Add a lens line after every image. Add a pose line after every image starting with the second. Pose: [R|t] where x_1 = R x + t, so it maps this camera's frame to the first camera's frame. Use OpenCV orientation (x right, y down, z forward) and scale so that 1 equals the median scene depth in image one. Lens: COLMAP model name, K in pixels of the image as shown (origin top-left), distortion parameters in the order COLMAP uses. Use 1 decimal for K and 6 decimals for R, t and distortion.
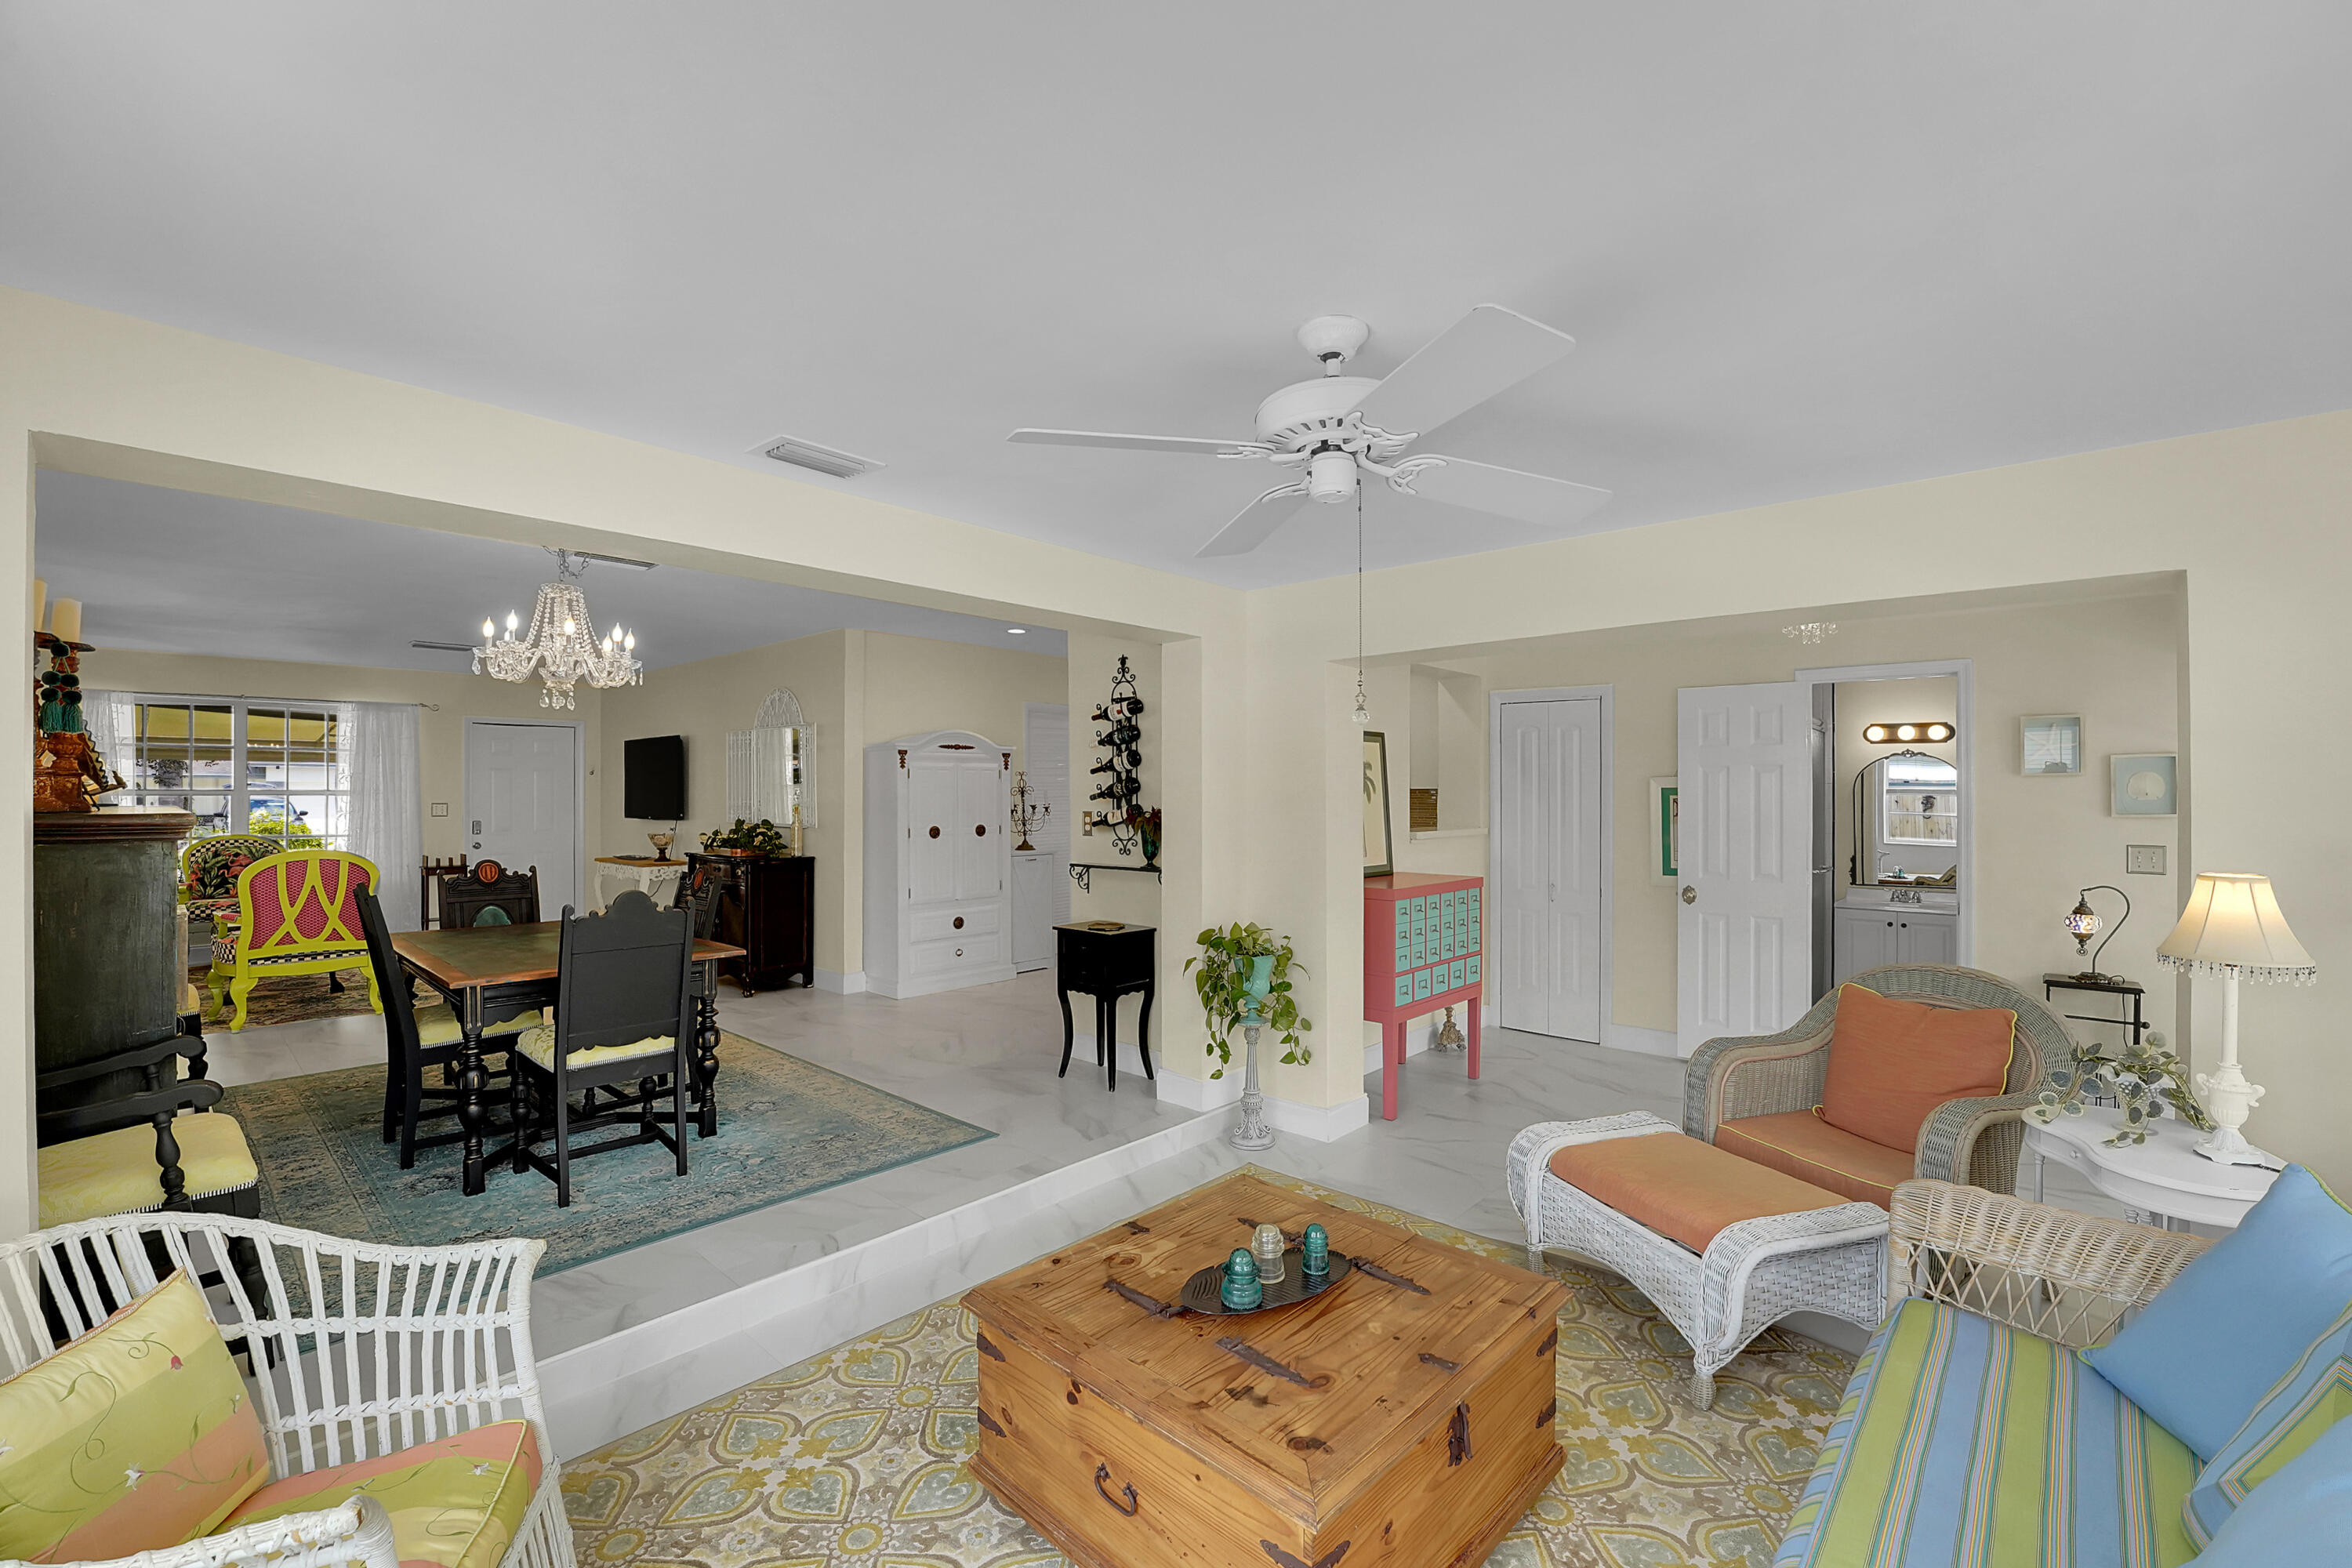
lens RADIAL K [[972.9, 0, 1151.1], [0, 972.9, 787.8], [0, 0, 1]] dist [-0.024456, 0.005800]
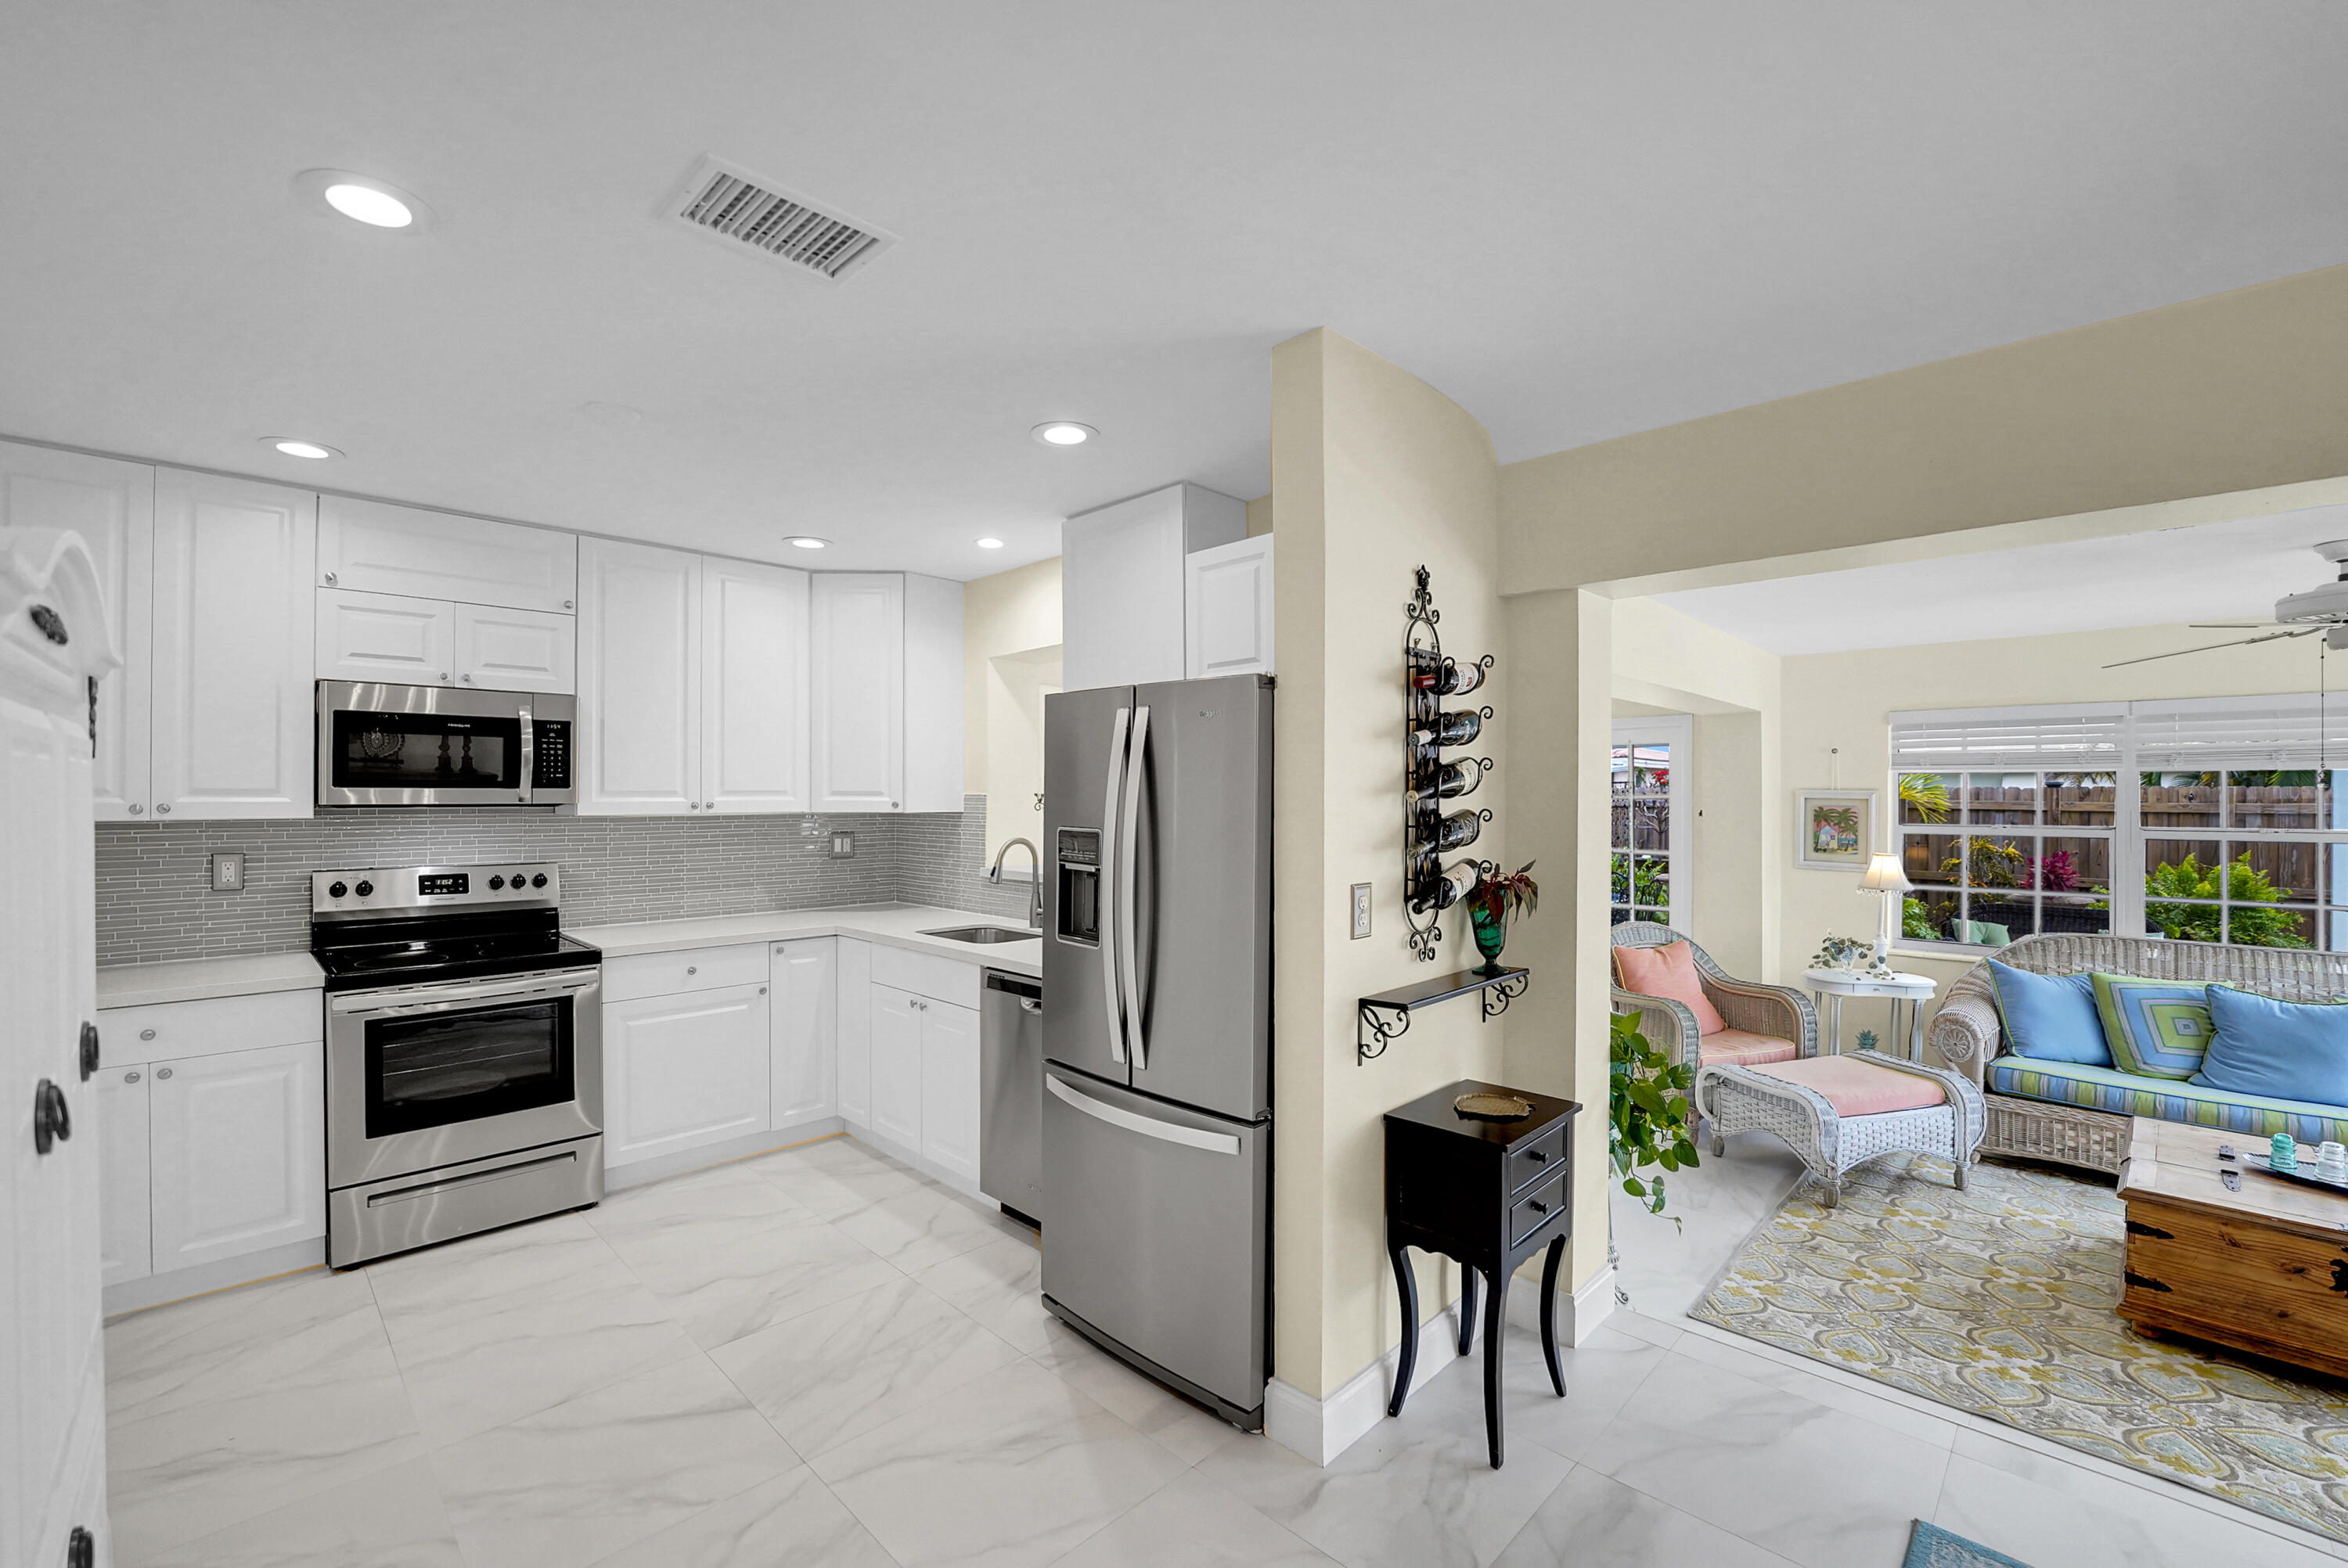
lens RADIAL K [[977.9, 0, 1174.0], [0, 977.9, 784.0], [0, 0, 1]] dist [-0.021534, 0.000557]
pose [[0.032768, 0.013948, 0.999366, -0.400258], [-0.006309, 0.999886, -0.013748, -0.011197], [-0.999443, -0.005855, 0.032853, 0.823606]]
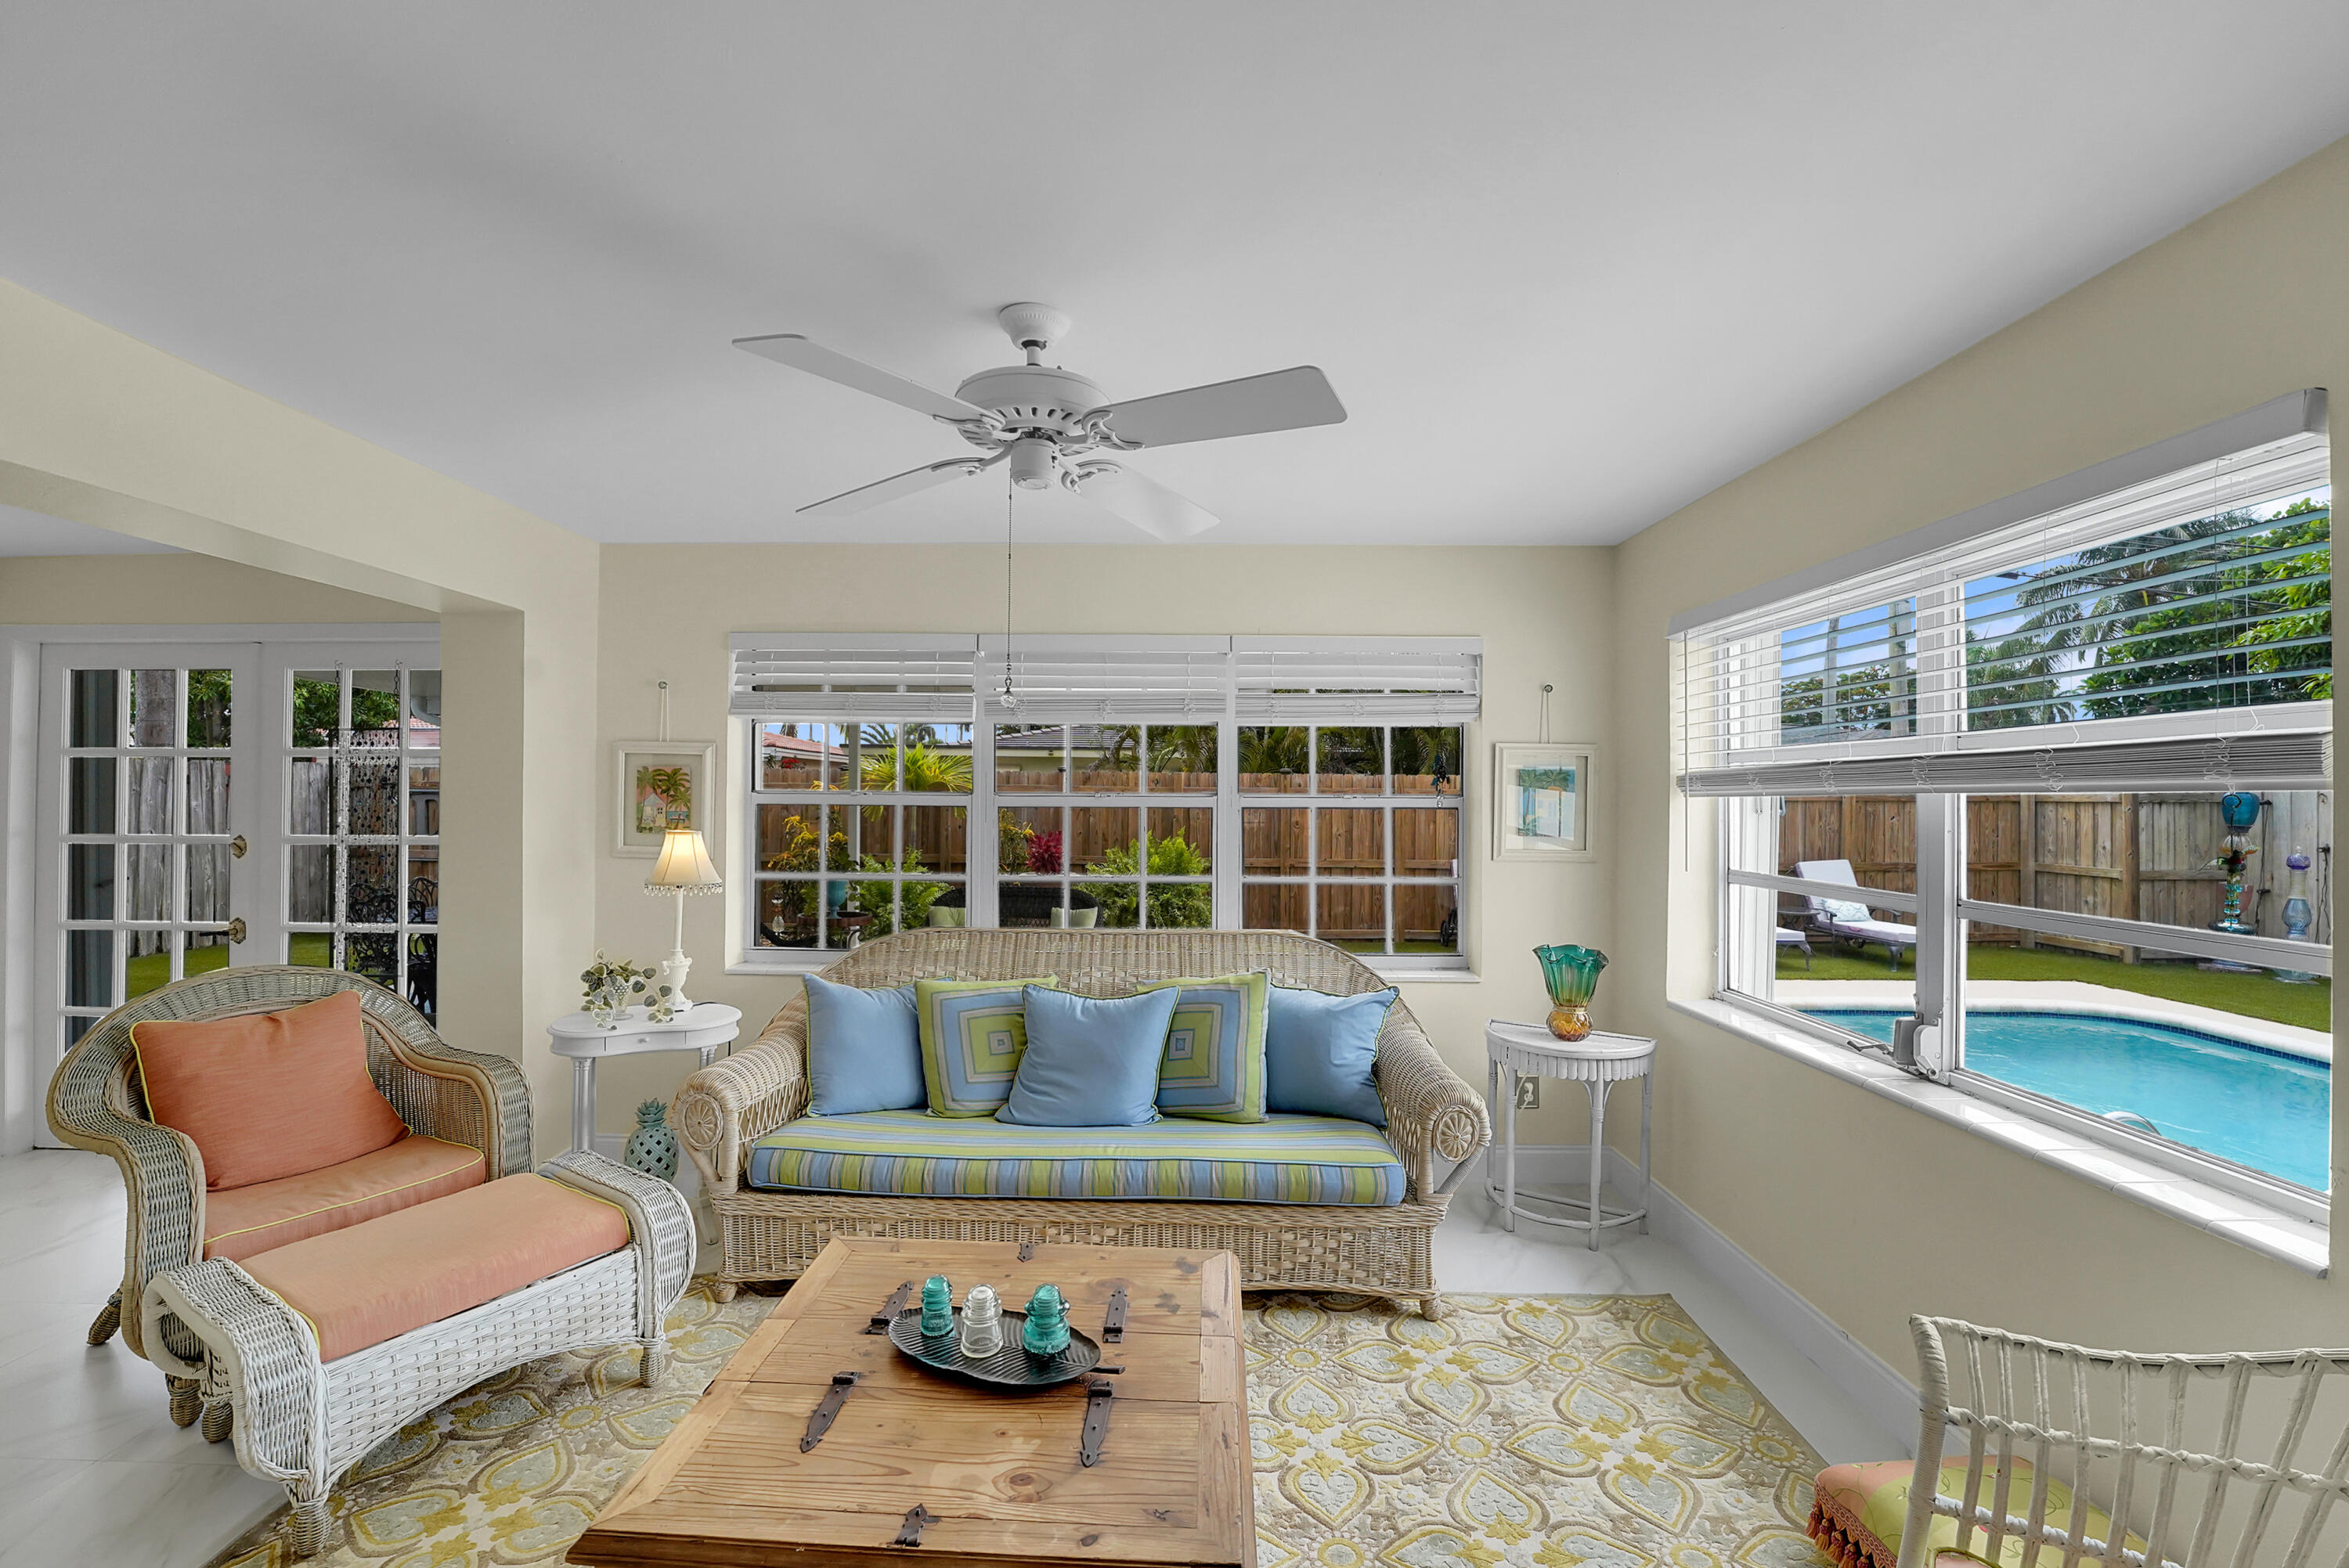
lens RADIAL K [[971.6, 0, 1149.6], [0, 971.6, 787.8], [0, 0, 1]] dist [-0.024456, 0.005800]
pose [[-0.654372, 0.005603, 0.756152, -0.173538], [-0.007205, 0.999881, -0.013645, 0.011582], [-0.756139, -0.014377, -0.654254, 0.443591]]
